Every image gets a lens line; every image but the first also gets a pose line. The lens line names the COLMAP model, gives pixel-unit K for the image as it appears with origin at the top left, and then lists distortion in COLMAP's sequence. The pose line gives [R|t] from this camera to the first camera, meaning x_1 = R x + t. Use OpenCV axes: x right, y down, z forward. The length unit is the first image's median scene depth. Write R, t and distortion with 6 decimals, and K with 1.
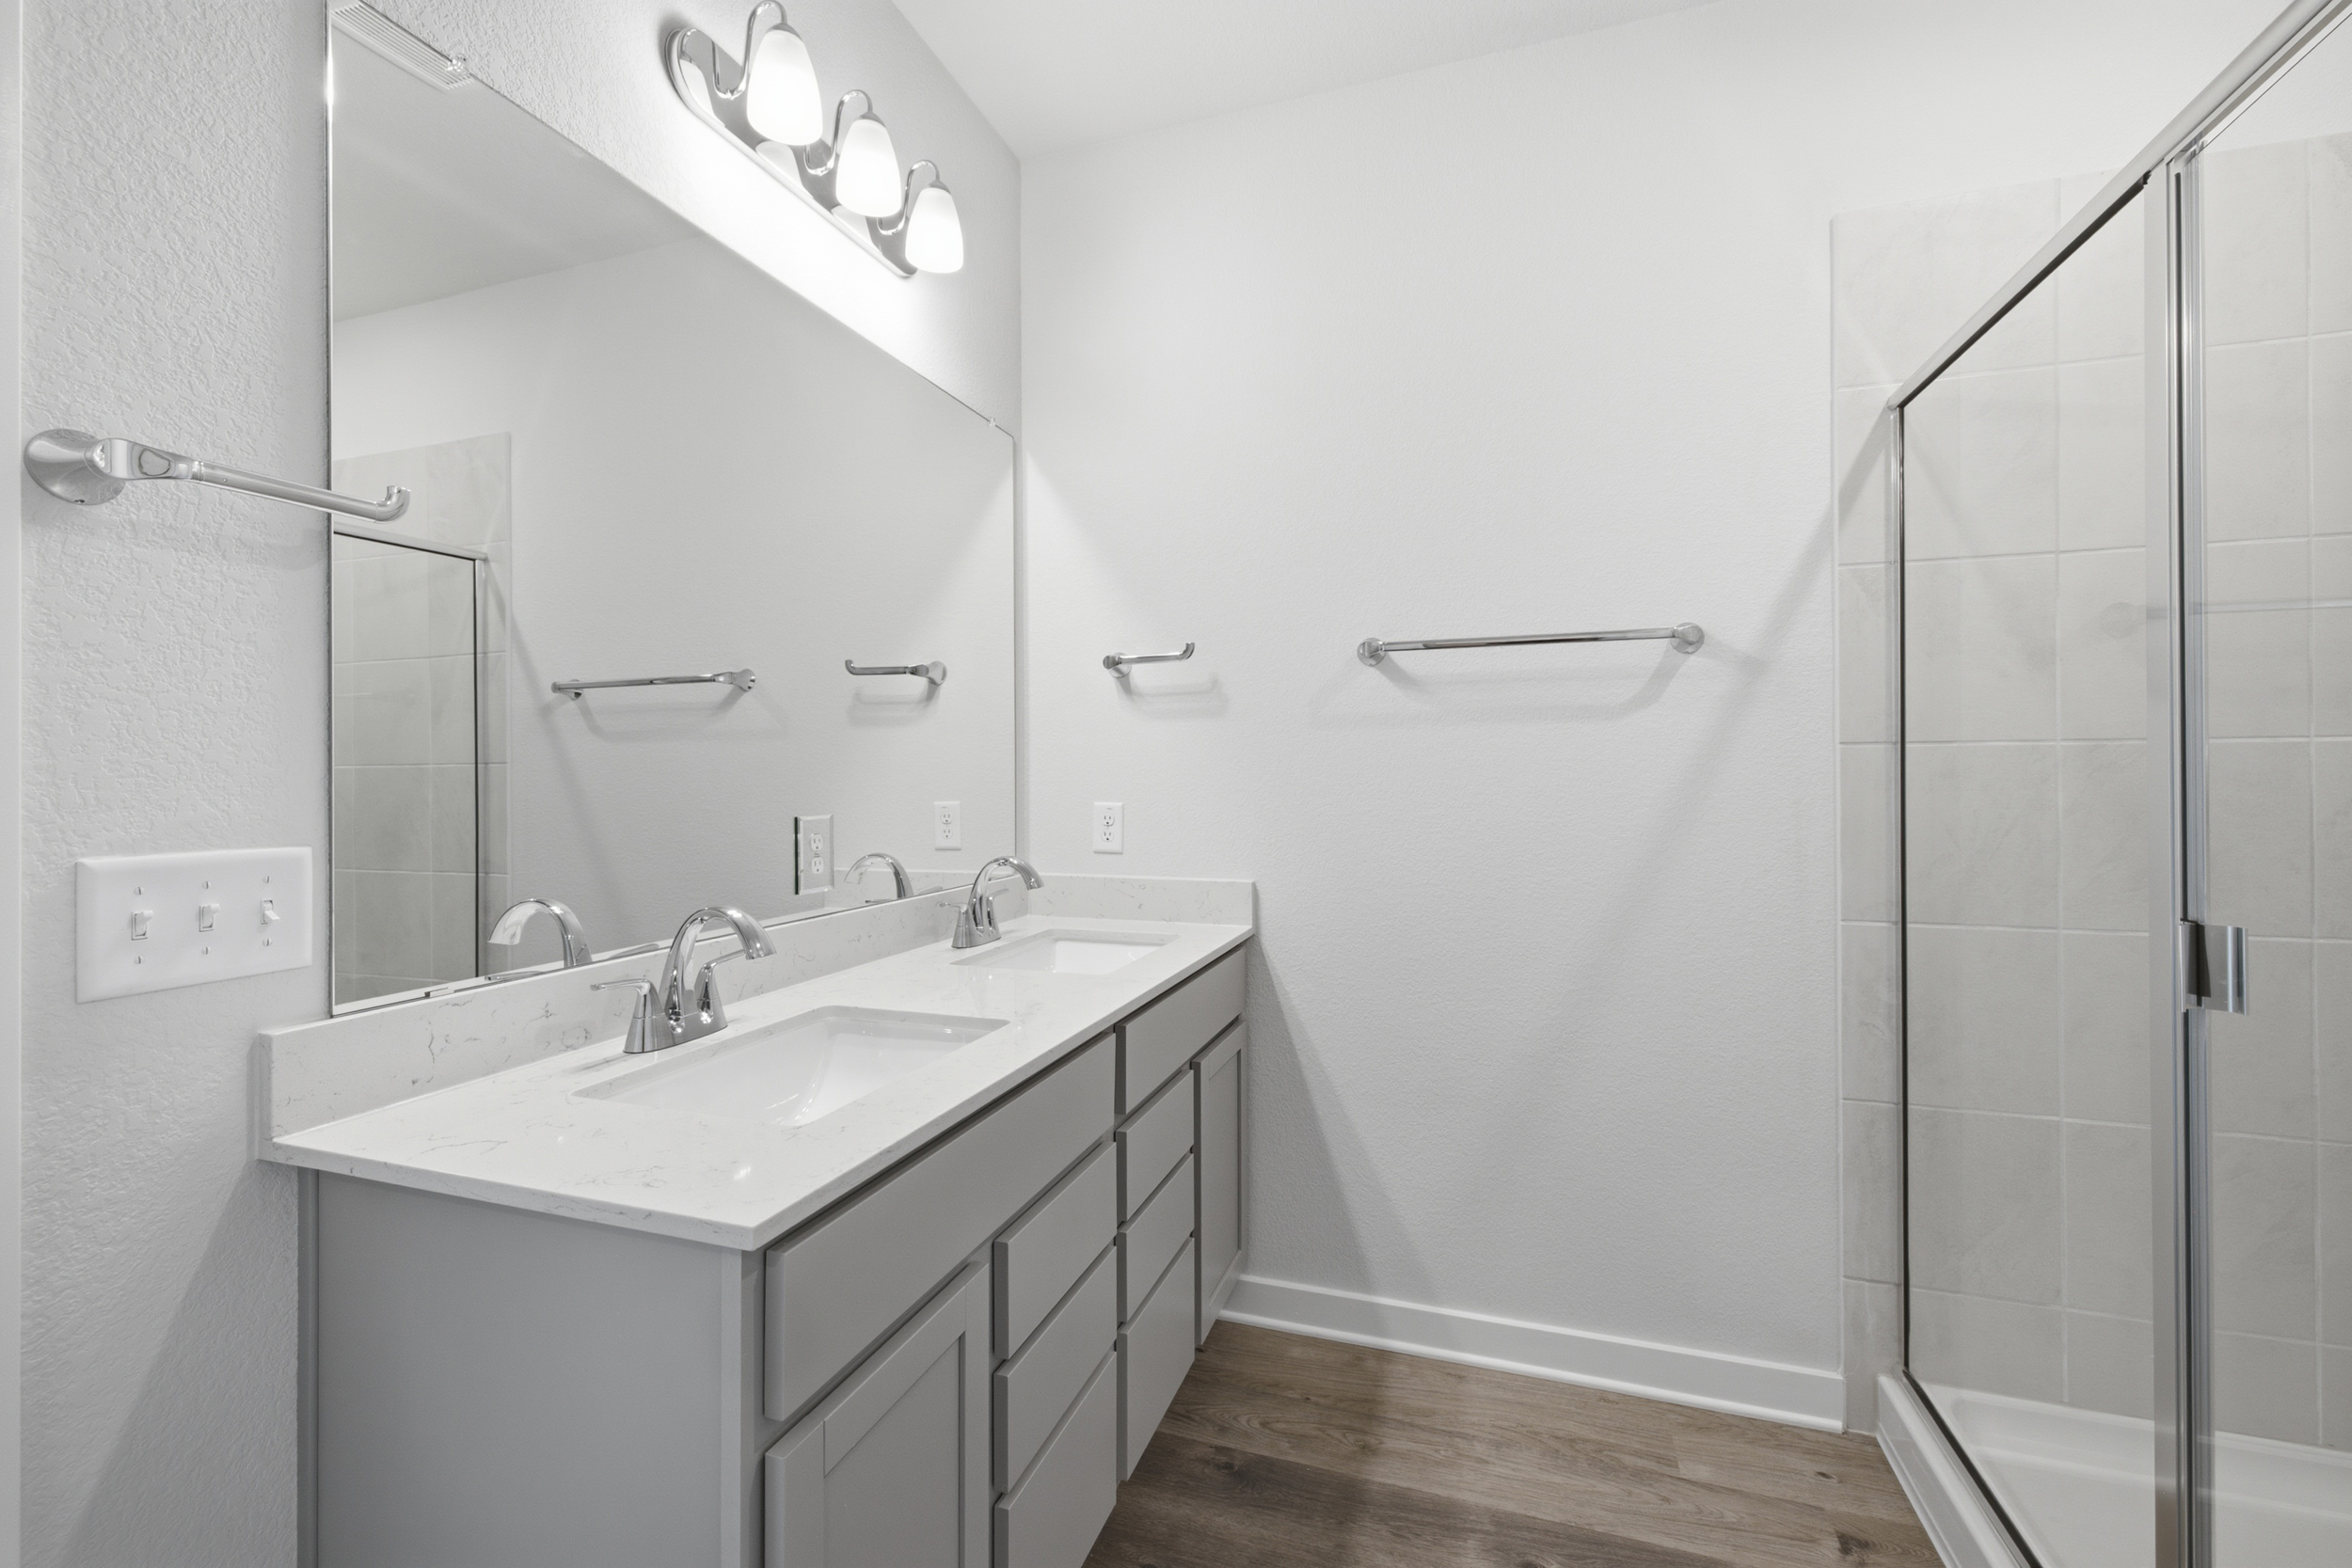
lens RADIAL K [[998.8, 0, 1169.2], [0, 998.8, 767.3], [0, 0, 1]] dist [0.013083, 0.000062]
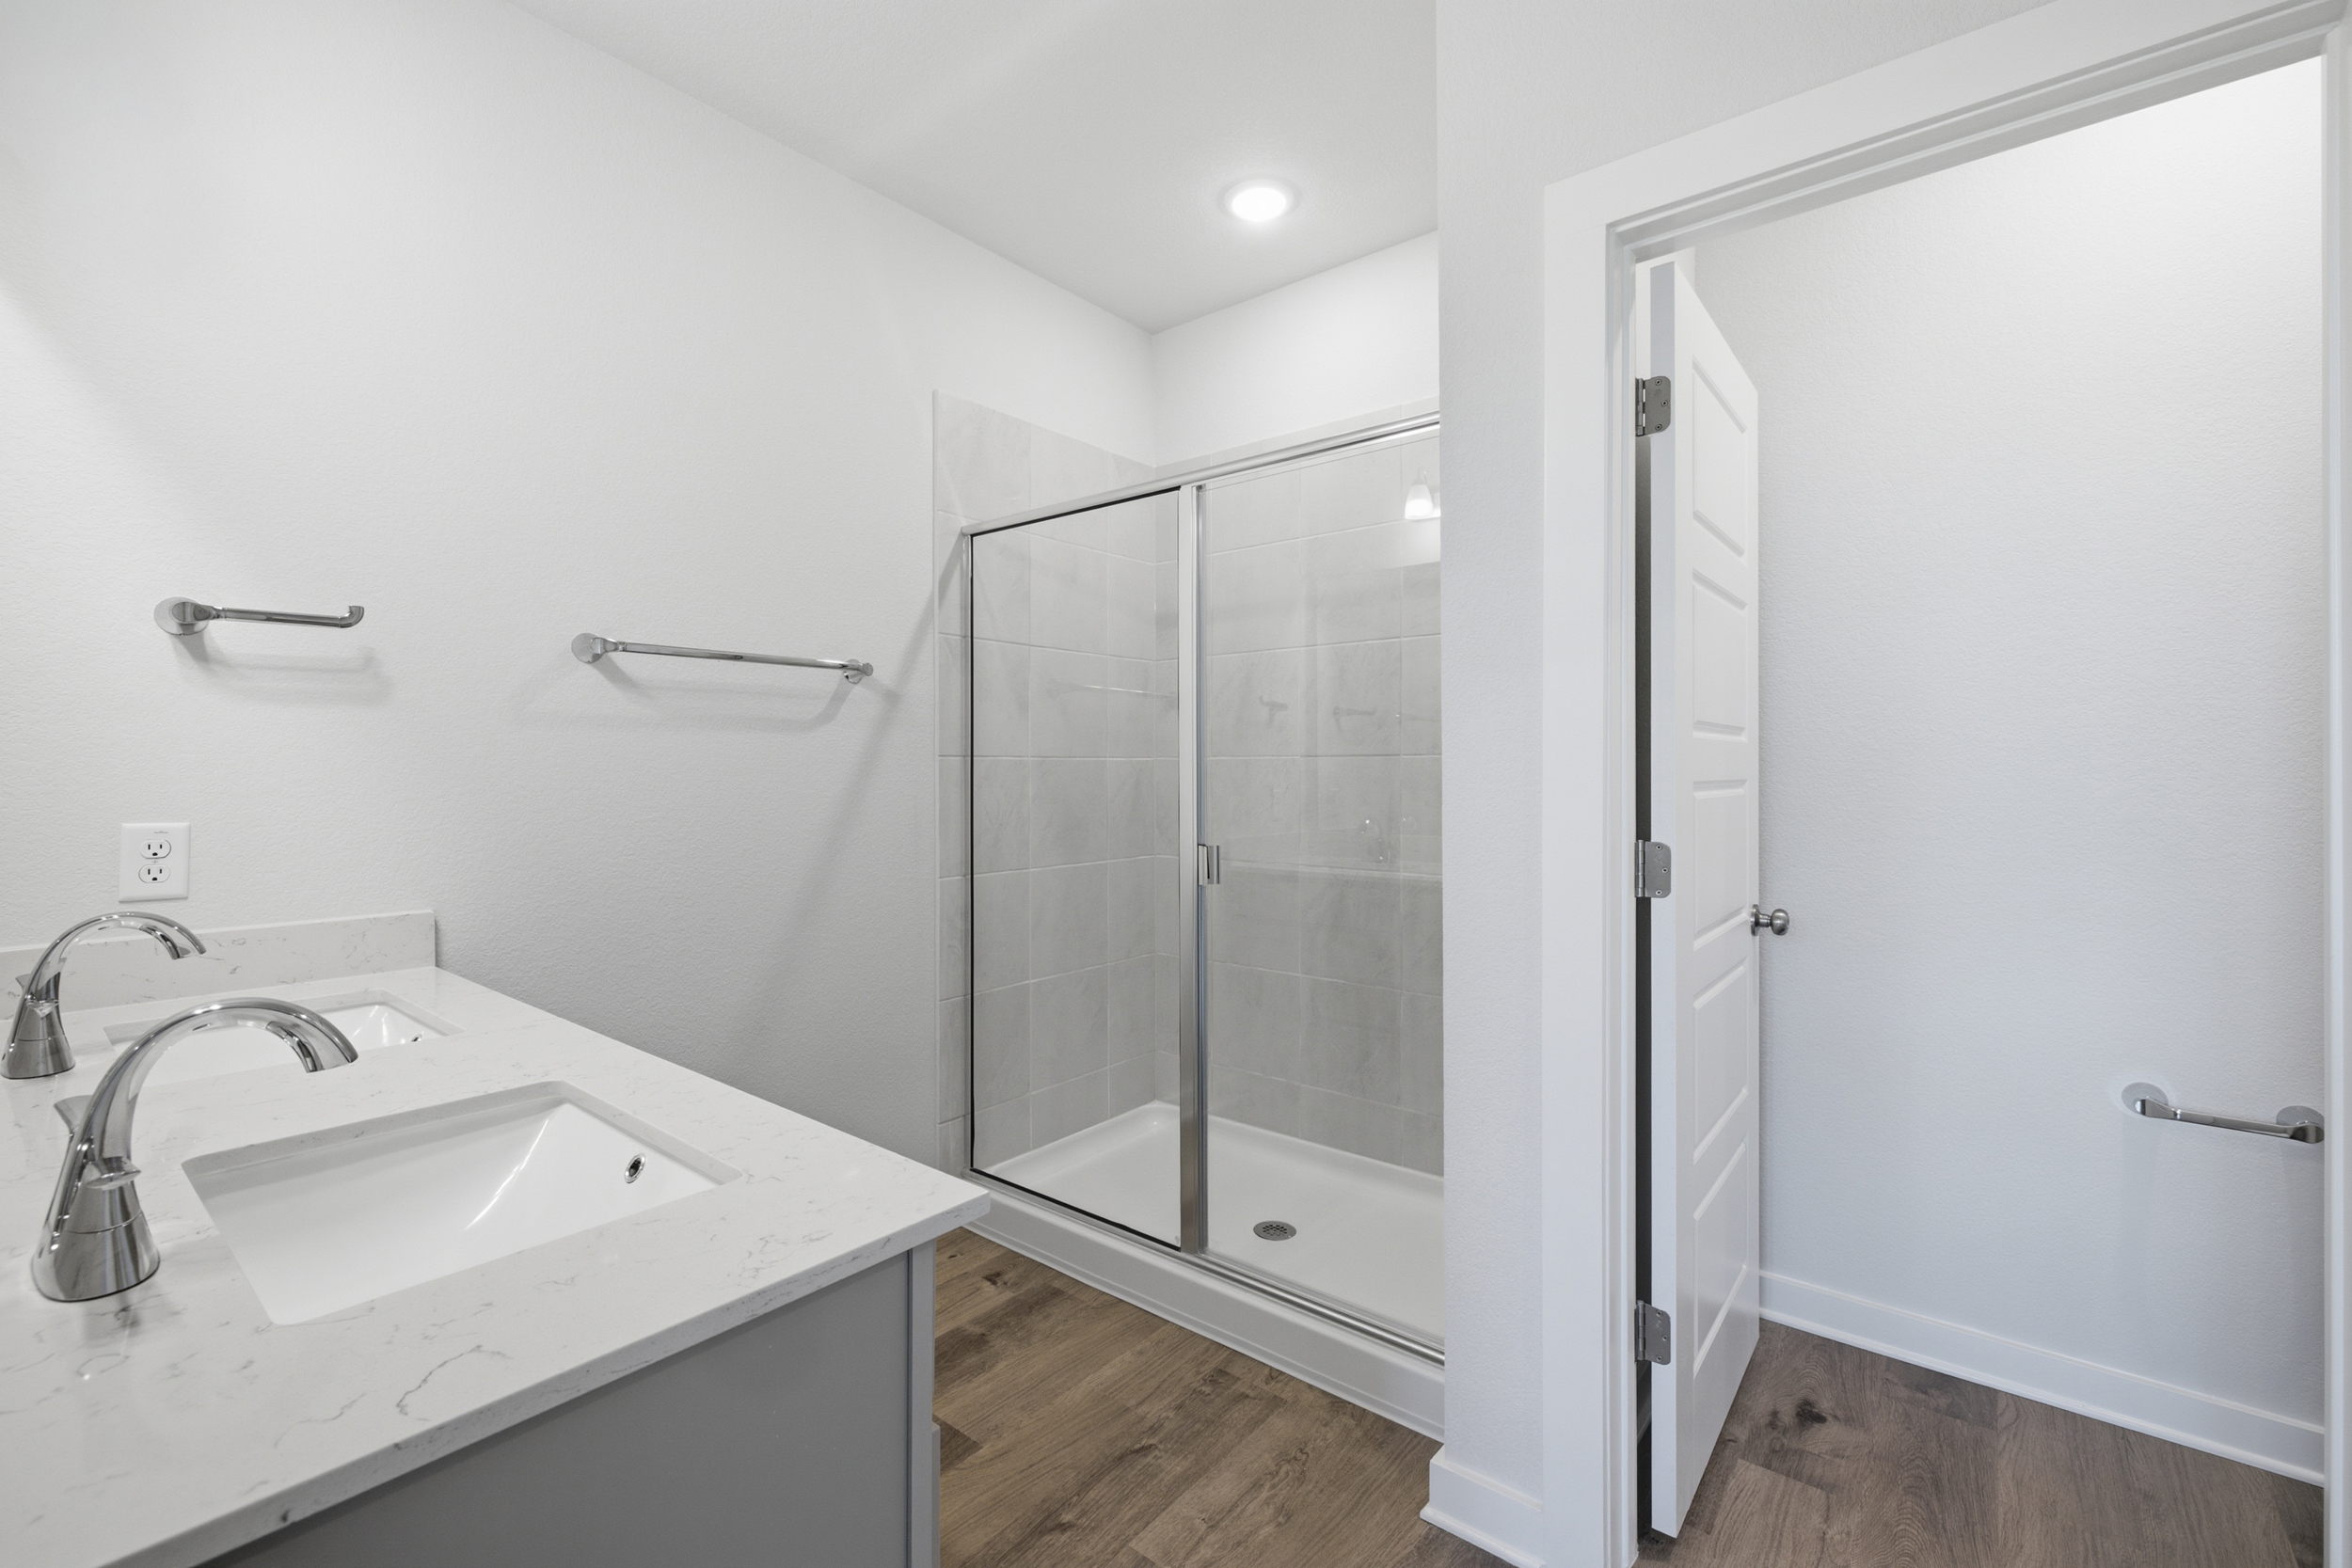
lens RADIAL K [[998.8, 0, 1169.2], [0, 998.8, 767.3], [0, 0, 1]] dist [0.013083, 0.000062]
pose [[0.347939, 0.009158, 0.937473, -0.567412], [-0.000702, 0.999955, -0.009507, 0.005833], [-0.937517, 0.002650, 0.347929, 0.186683]]
